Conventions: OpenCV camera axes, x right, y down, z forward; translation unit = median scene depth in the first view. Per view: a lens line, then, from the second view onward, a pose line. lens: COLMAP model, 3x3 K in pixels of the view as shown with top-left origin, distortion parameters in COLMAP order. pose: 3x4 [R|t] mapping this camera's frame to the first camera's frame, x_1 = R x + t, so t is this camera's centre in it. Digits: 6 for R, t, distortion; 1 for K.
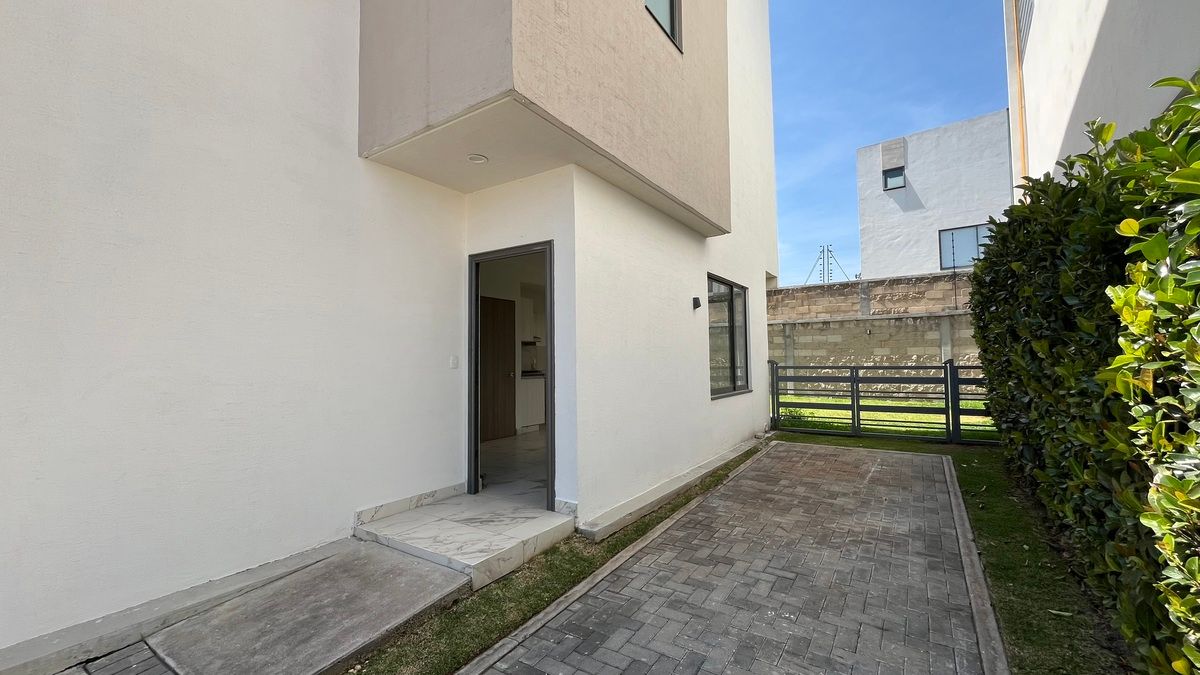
lens RADIAL K [[485.0, 0, 597.0], [0, 485.0, 337.3], [0, 0, 1]] dist [-0.002380, 0.000057]
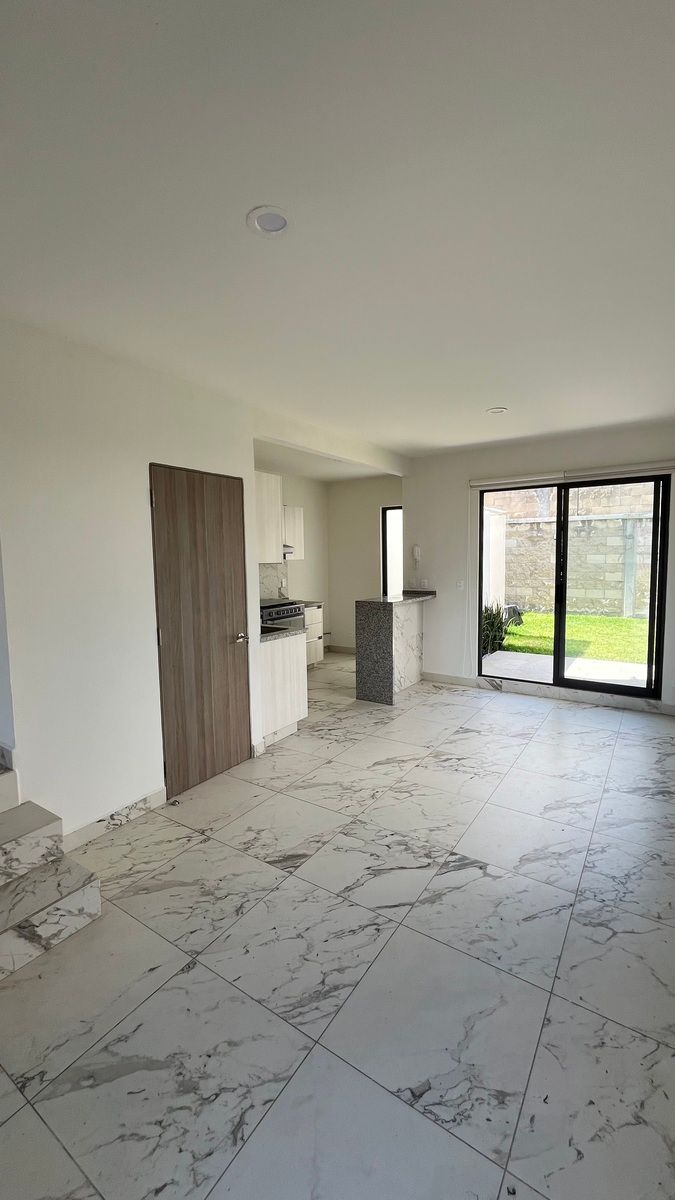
lens RADIAL K [[485.0, 0, 338.6], [0, 485.0, 597.5], [0, 0, 1]] dist [-0.002380, 0.000057]
pose [[0.999965, -0.003593, -0.007575, -0.047839], [0.004607, 0.990359, 0.138444, -0.017694], [0.007004, -0.138474, 0.990341, 0.339778]]
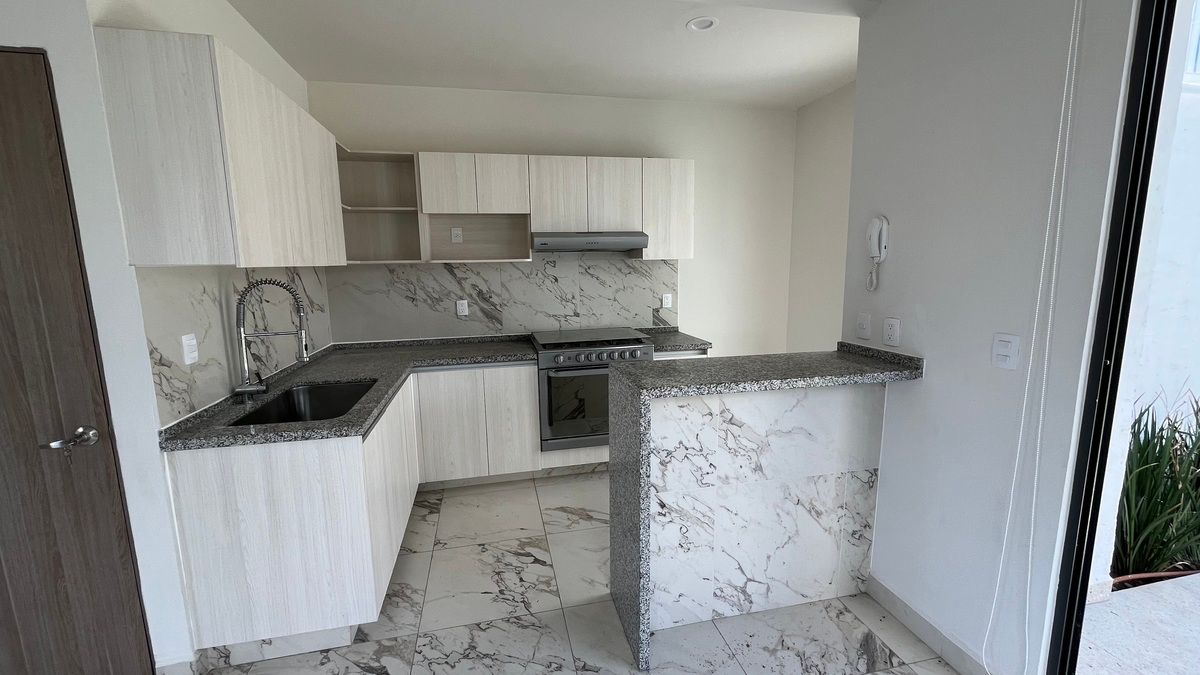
lens RADIAL K [[485.0, 0, 597.0], [0, 485.0, 337.3], [0, 0, 1]] dist [-0.002380, 0.000057]
pose [[0.719716, 0.106284, -0.686085, 0.078647], [0.042899, 0.979516, 0.196742, 0.002504], [0.692942, -0.171031, 0.700414, 0.648952]]
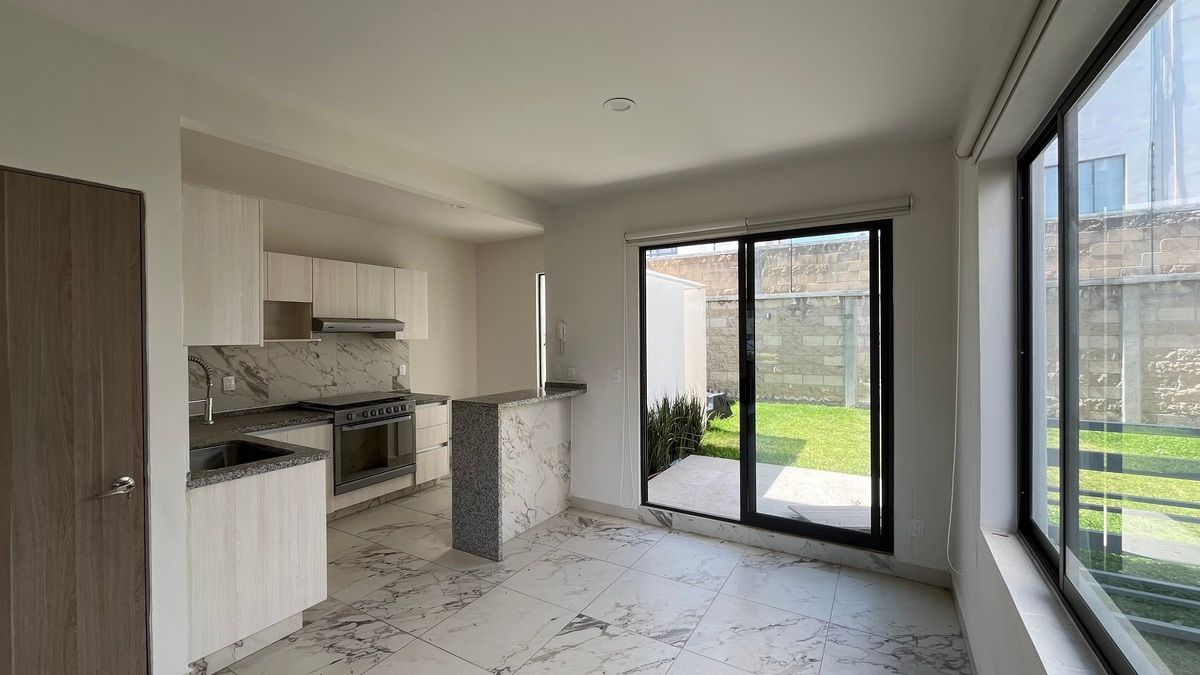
lens RADIAL K [[485.0, 0, 597.0], [0, 485.0, 337.3], [0, 0, 1]] dist [-0.002380, 0.000057]
pose [[0.999028, 0.003522, 0.043950, 0.039594], [-0.006014, 0.998374, 0.056680, -0.010230], [-0.043679, -0.056890, 0.997425, 0.473635]]
